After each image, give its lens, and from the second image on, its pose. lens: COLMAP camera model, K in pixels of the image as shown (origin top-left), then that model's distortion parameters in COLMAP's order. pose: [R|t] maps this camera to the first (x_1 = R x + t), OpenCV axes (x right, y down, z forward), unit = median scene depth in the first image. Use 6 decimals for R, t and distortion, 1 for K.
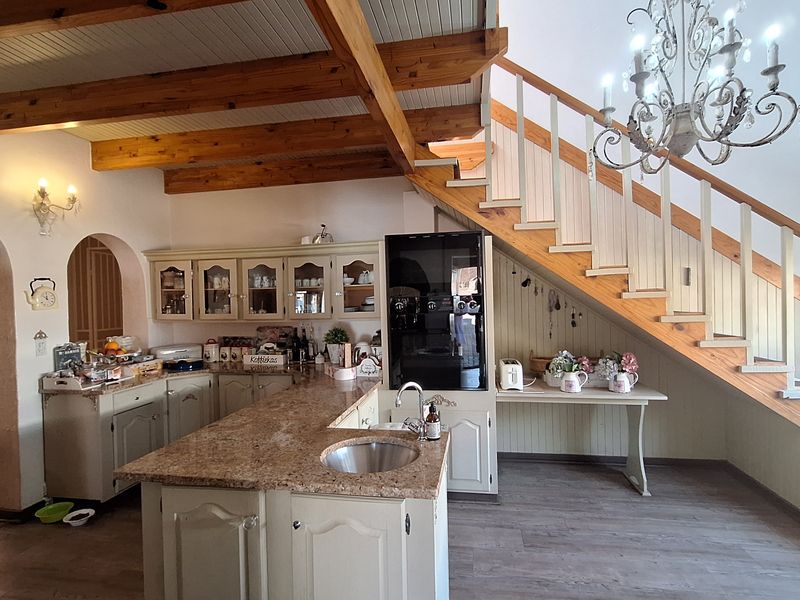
lens RADIAL K [[423.2, 0, 402.4], [0, 423.2, 299.6], [0, 0, 1]] dist [0.000718, -0.000101]
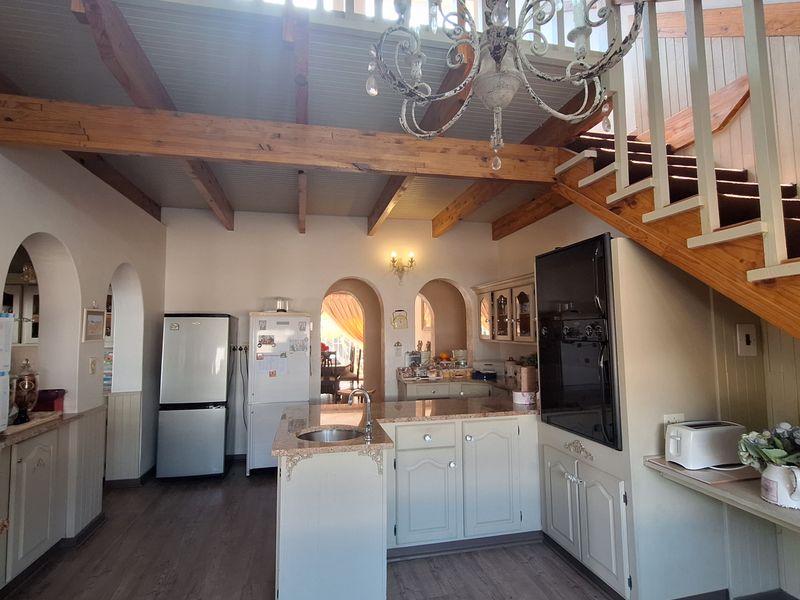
lens RADIAL K [[423.2, 0, 402.3], [0, 423.2, 299.1], [0, 0, 1]] dist [0.000718, -0.000101]
pose [[0.389845, -0.049008, -0.919575, 0.677427], [-0.003211, 0.998504, -0.054576, -0.002621], [0.920875, 0.024229, 0.389105, 0.342980]]
